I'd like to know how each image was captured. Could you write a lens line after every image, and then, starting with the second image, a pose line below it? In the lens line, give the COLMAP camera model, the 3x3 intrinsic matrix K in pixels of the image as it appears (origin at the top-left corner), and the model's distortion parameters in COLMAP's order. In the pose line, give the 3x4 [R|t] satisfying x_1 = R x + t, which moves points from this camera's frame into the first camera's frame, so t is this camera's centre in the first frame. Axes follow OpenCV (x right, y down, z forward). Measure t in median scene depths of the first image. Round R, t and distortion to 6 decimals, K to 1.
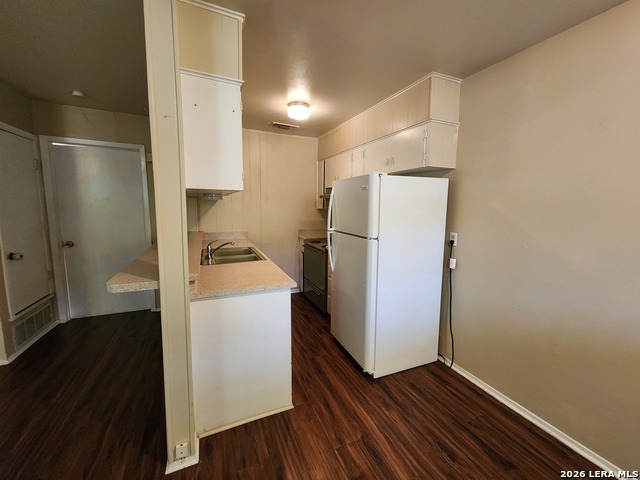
lens RADIAL K [[261.5, 0, 322.7], [0, 261.5, 235.5], [0, 0, 1]] dist [0.010182, -0.000092]
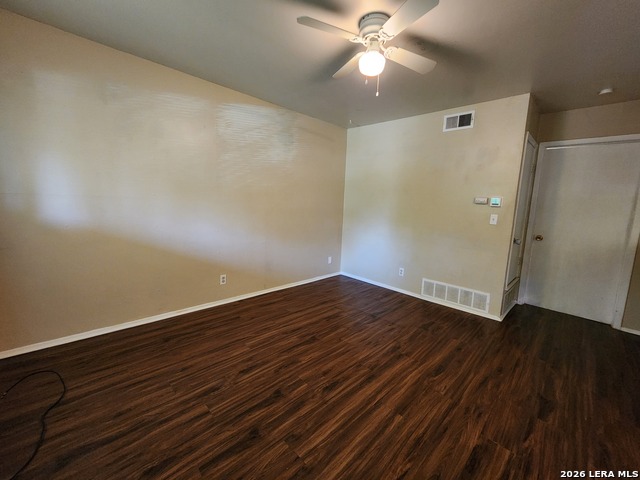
lens RADIAL K [[260.3, 0, 326.3], [0, 260.3, 236.3], [0, 0, 1]] dist [-0.002280, -0.000172]
pose [[0.358924, 0.126533, -0.924750, -0.366769], [-0.145127, 0.986284, 0.078625, 0.095824], [0.922015, 0.105986, 0.372365, -0.326940]]
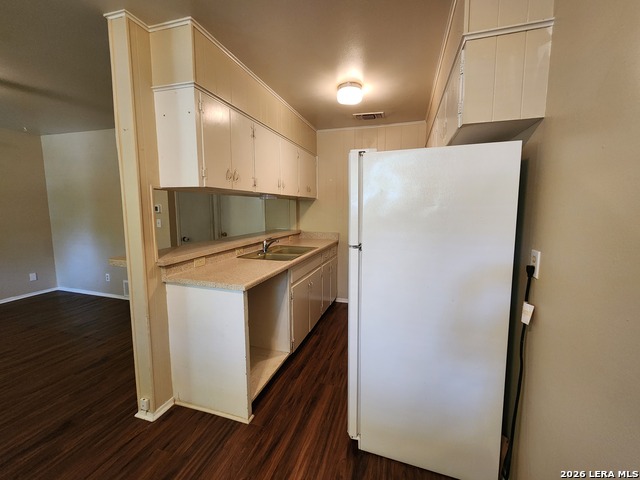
lens RADIAL K [[260.3, 0, 326.3], [0, 260.3, 236.3], [0, 0, 1]] dist [-0.002280, -0.000172]
pose [[0.756626, 0.059942, -0.651094, 0.523147], [-0.070572, 0.997458, 0.009819, -0.014142], [0.650028, 0.038520, 0.758933, 0.386962]]
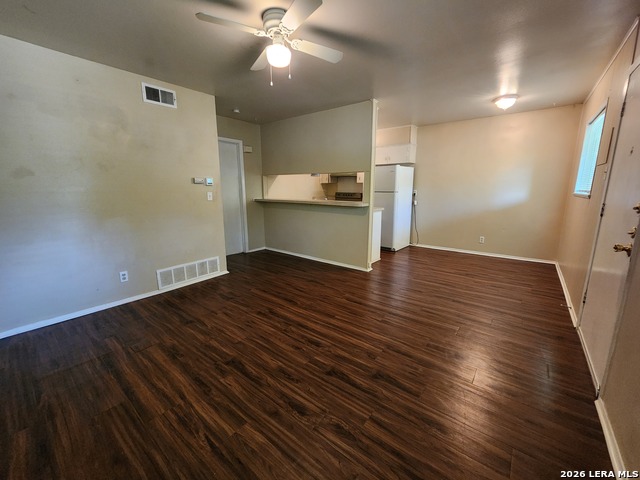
lens RADIAL K [[261.5, 0, 322.7], [0, 261.5, 235.5], [0, 0, 1]] dist [0.010182, -0.000092]
pose [[0.890244, -0.101616, 0.444005, -1.405289], [0.069361, 0.993672, 0.088342, 0.136735], [-0.450173, -0.047849, 0.891659, -0.816579]]
